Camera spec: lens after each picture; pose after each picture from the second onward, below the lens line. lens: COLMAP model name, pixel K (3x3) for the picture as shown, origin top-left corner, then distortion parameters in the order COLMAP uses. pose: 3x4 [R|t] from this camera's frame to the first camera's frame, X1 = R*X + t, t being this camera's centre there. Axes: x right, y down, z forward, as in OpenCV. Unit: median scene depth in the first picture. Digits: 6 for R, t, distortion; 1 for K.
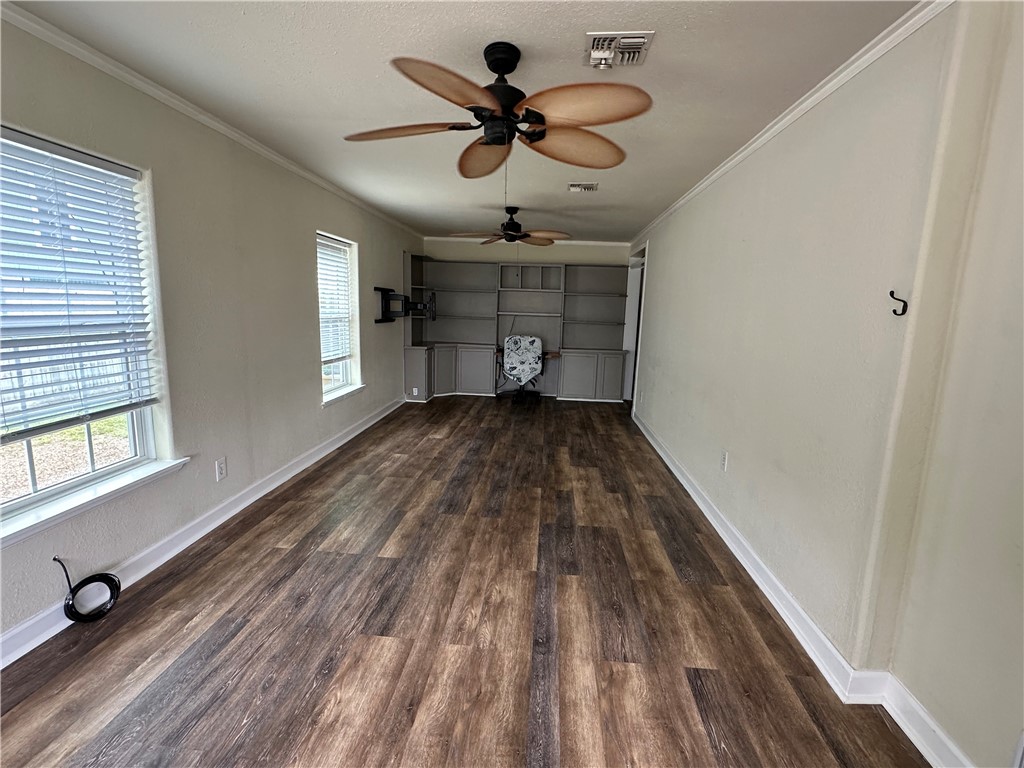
lens RADIAL K [[482.8, 0, 512.0], [0, 482.8, 384.0], [0, 0, 1]] dist [-0.003325, -0.000779]
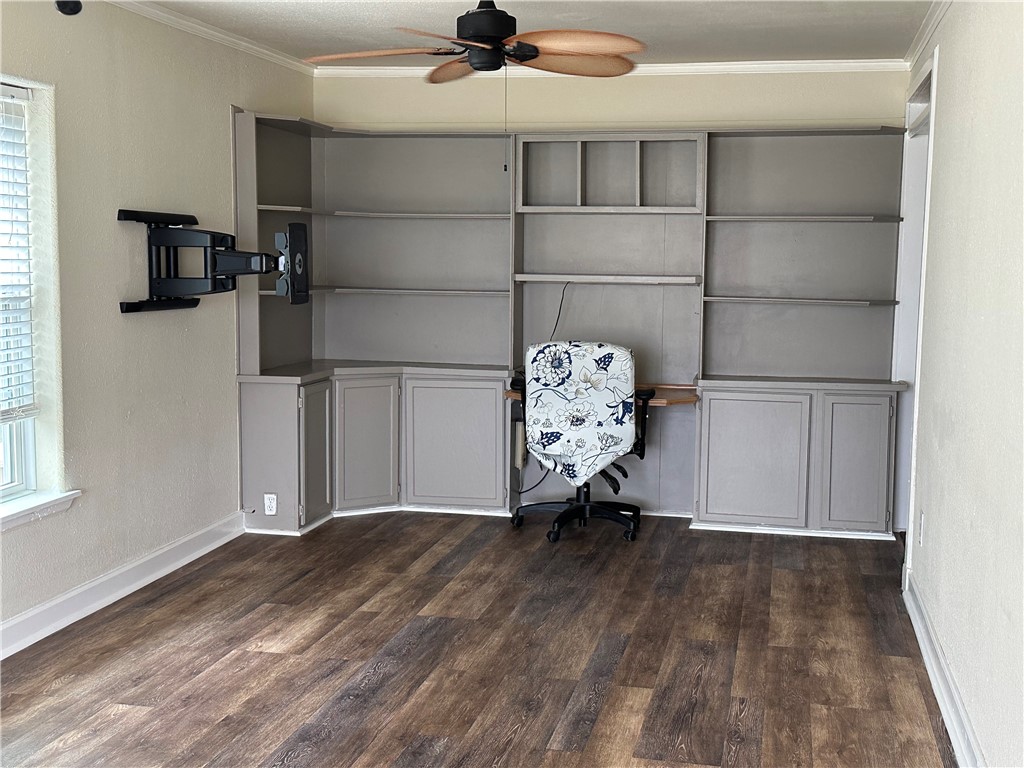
lens RADIAL K [[1311.1, 0, 512.0], [0, 1311.1, 384.0], [0, 0, 1]] dist [0.115991, -0.050910]
pose [[0.991437, -0.005221, -0.130483, 0.098355], [-0.002720, 0.998158, -0.060605, -0.013803], [0.130559, 0.060441, 0.989596, 0.072979]]
